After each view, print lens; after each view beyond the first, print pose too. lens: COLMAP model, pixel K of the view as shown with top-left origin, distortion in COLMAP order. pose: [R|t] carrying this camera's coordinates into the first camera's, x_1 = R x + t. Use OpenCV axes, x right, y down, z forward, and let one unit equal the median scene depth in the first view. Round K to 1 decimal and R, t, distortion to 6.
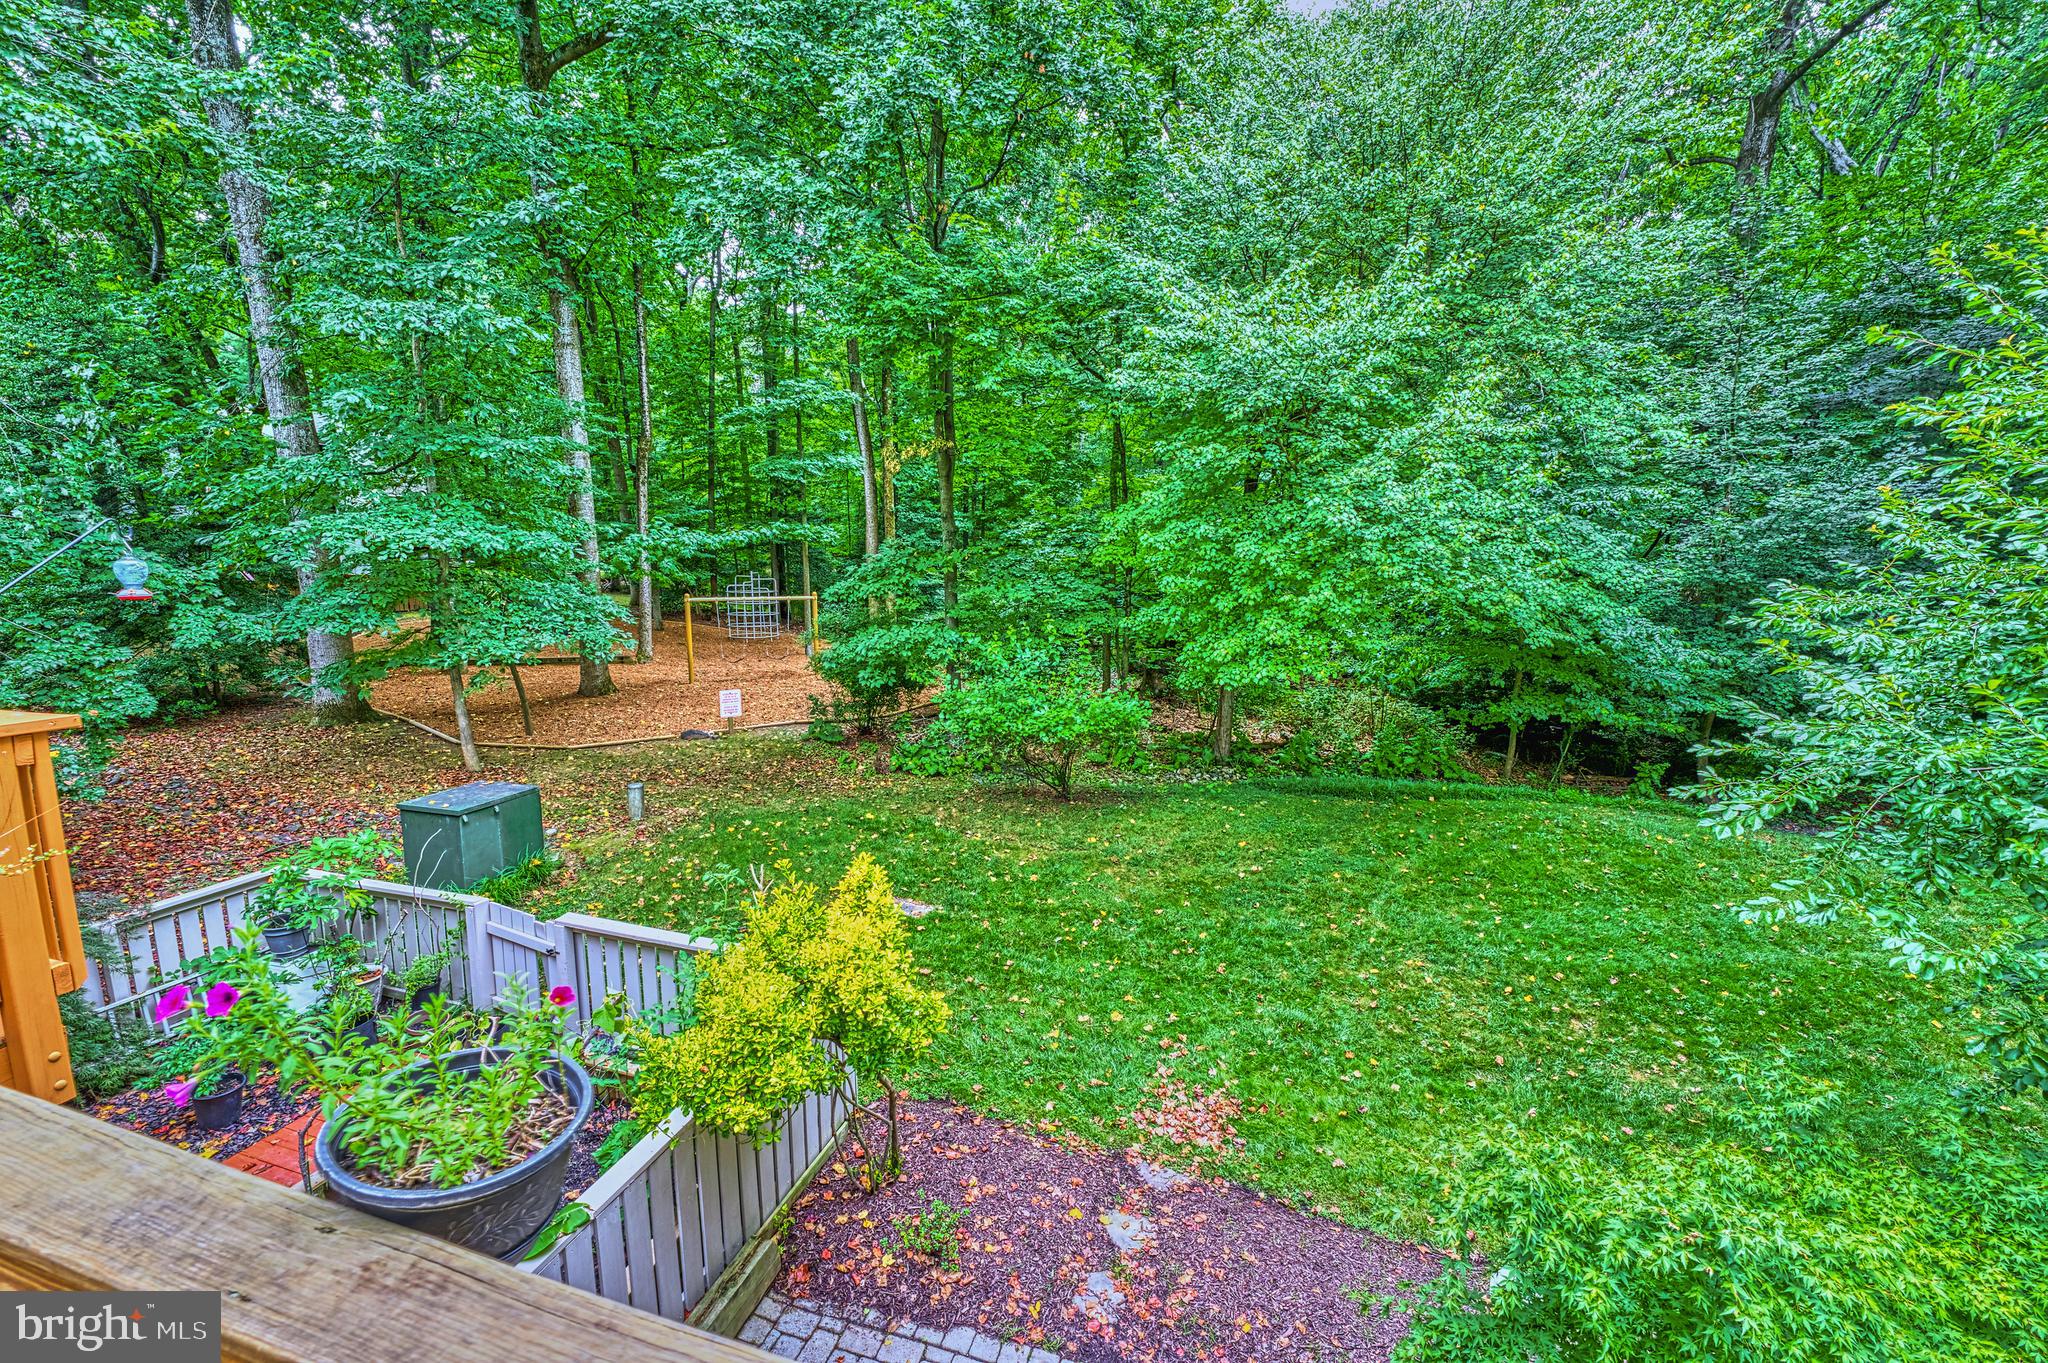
lens RADIAL K [[826.4, 0, 1016.9], [0, 826.4, 688.2], [0, 0, 1]] dist [-0.023339, -0.000114]
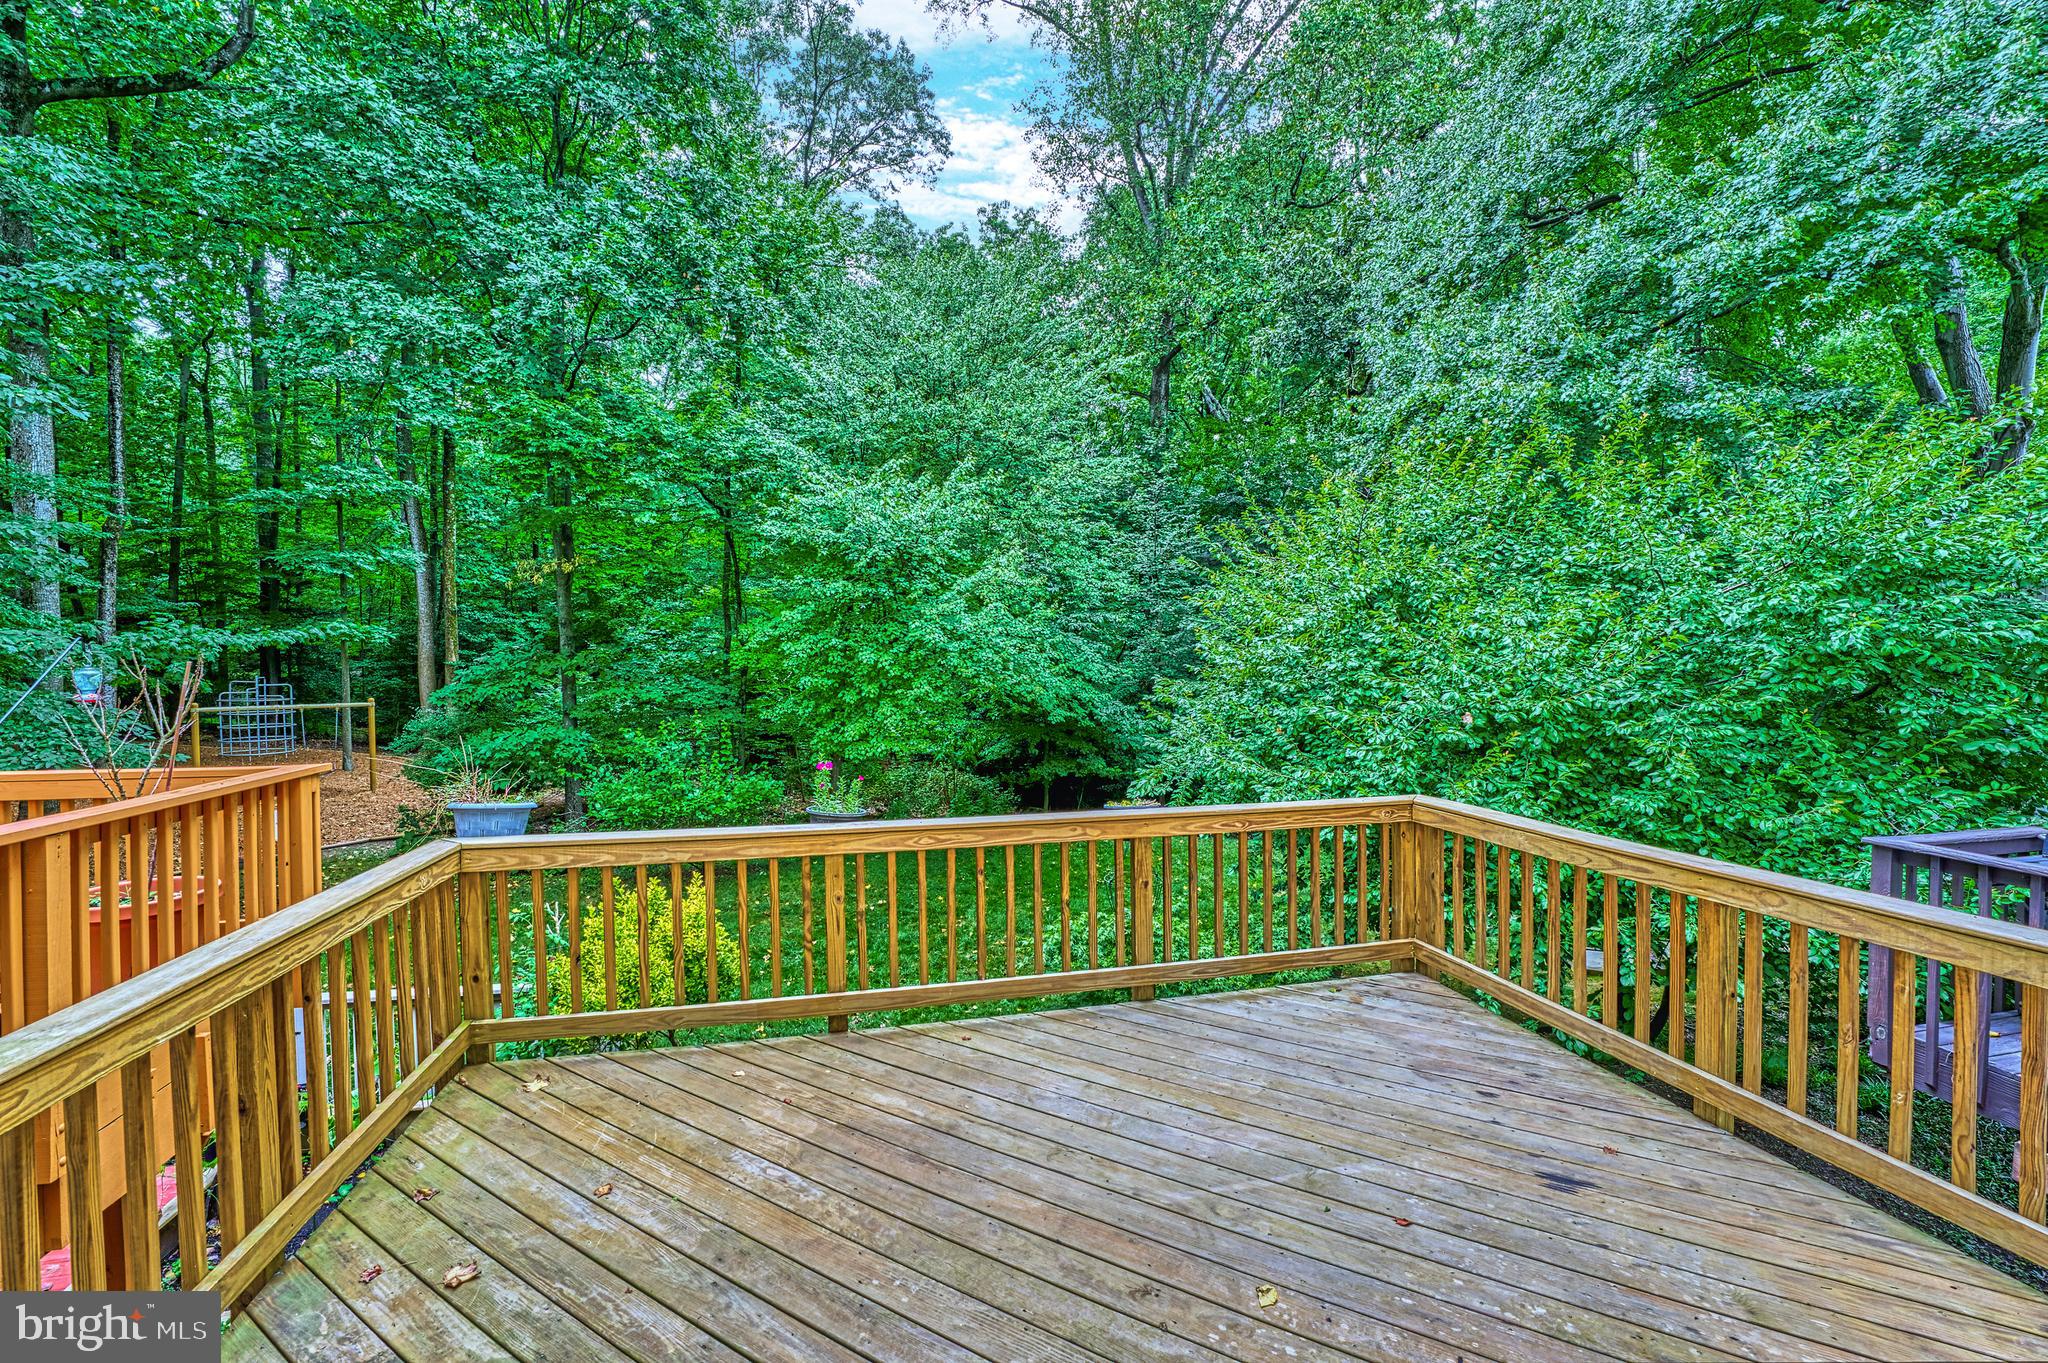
lens RADIAL K [[826.4, 0, 1016.9], [0, 826.4, 688.2], [0, 0, 1]] dist [-0.023339, -0.000114]
pose [[0.868686, -0.015611, 0.495117, -0.167351], [0.074935, 0.992143, -0.100190, 0.034684], [-0.489663, 0.124135, 0.863030, -0.266821]]
